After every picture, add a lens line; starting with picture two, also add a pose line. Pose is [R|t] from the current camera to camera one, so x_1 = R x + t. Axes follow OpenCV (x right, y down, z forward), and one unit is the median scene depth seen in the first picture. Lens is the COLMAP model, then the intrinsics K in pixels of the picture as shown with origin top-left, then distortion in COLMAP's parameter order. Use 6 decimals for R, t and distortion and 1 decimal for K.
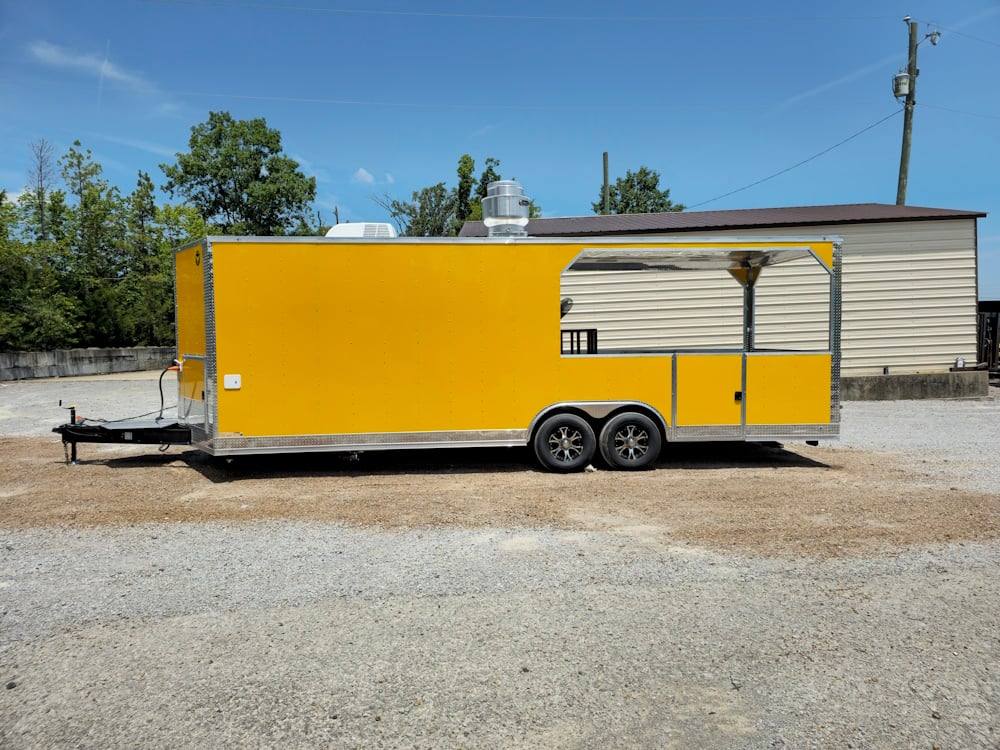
lens RADIAL K [[637.0, 0, 500.0], [0, 637.0, 375.0], [0, 0, 1]] dist [0.056933, -0.039398]
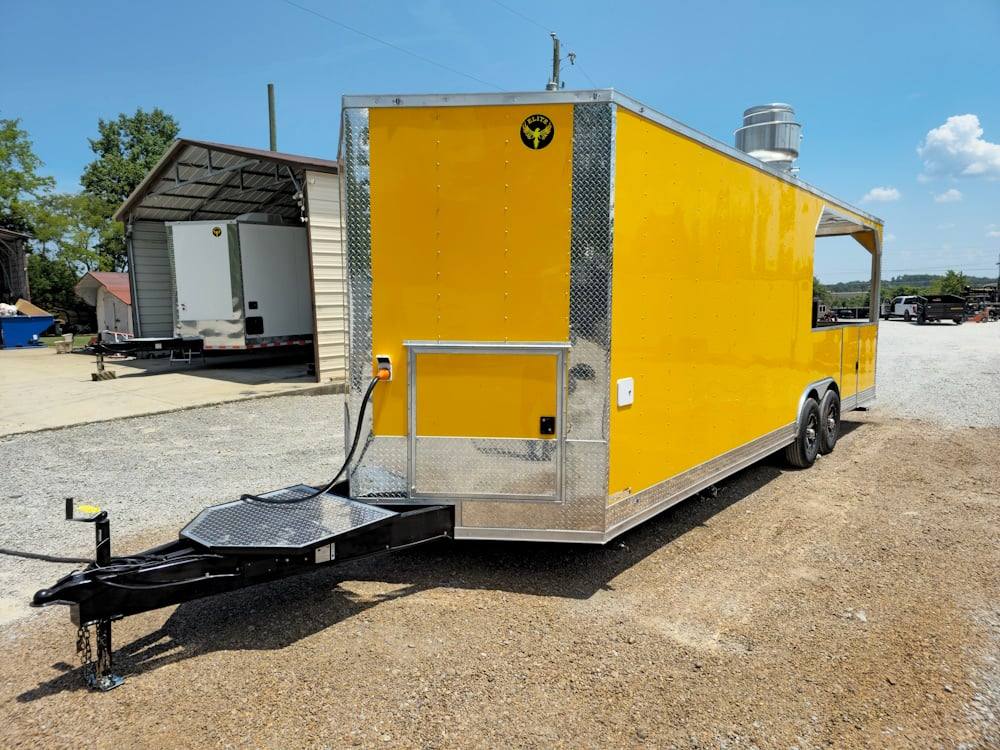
lens RADIAL K [[658.3, 0, 494.2], [0, 658.3, 360.3], [0, 0, 1]] dist [0.054903, -0.047577]
pose [[0.705163, -0.049744, 0.707298, -0.304604], [0.041126, 0.998726, 0.029237, -0.012222], [-0.707852, 0.008471, 0.706310, 0.248505]]
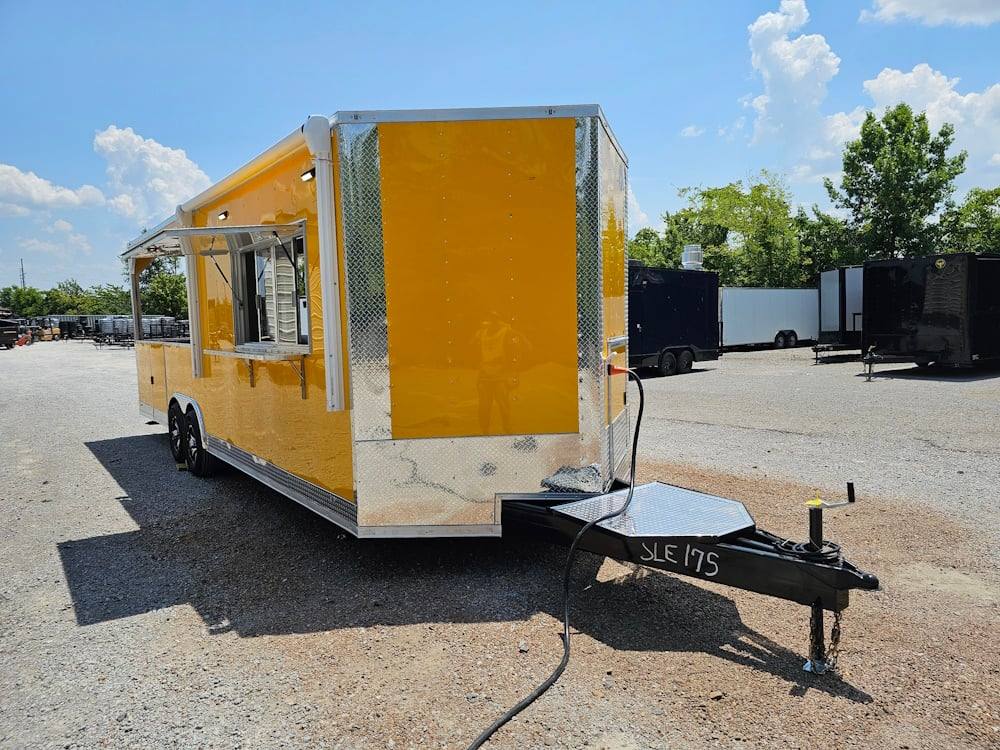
lens RADIAL K [[670.9, 0, 500.5], [0, 670.9, 369.2], [0, 0, 1]] dist [0.051533, -0.044211]
pose [[-0.536691, -0.042424, 0.842712, -0.350643], [0.084650, 0.990990, 0.103798, -0.029021], [-0.839522, 0.127043, -0.528264, 0.534004]]
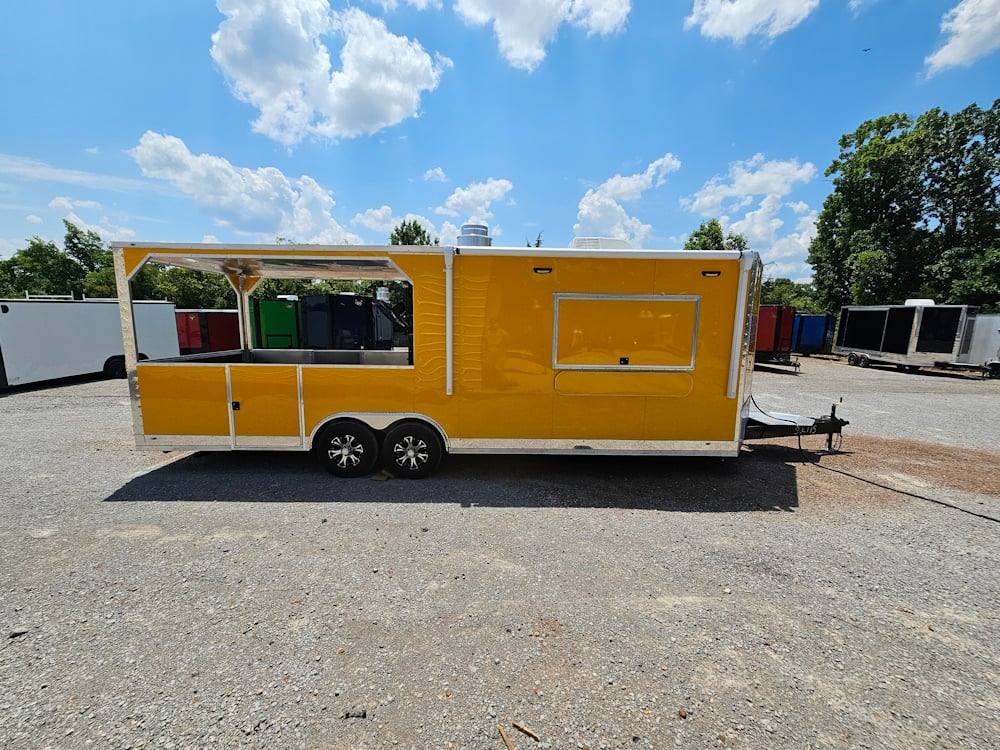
lens RADIAL K [[402.2, 0, 497.3], [0, 402.2, 386.0], [0, 0, 1]] dist [0.002360, -0.005999]
pose [[-0.997829, -0.013736, 0.064409, -0.054016], [0.000555, 0.976217, 0.216793, -0.056750], [-0.065856, 0.216358, -0.974090, 0.699173]]
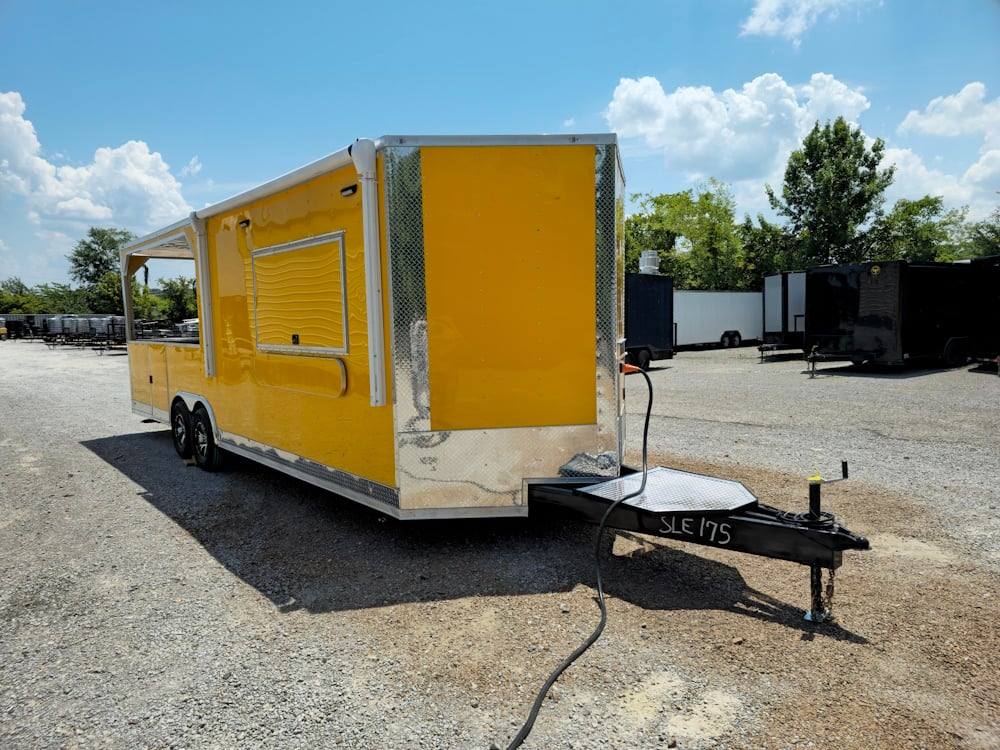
lens RADIAL K [[655.4, 0, 495.2], [0, 655.4, 373.6], [0, 0, 1]] dist [0.057062, -0.049988]
pose [[-0.591451, -0.047480, 0.804942, -0.352057], [0.080479, 0.989804, 0.117519, -0.032602], [-0.802314, 0.134288, -0.581600, 0.562109]]
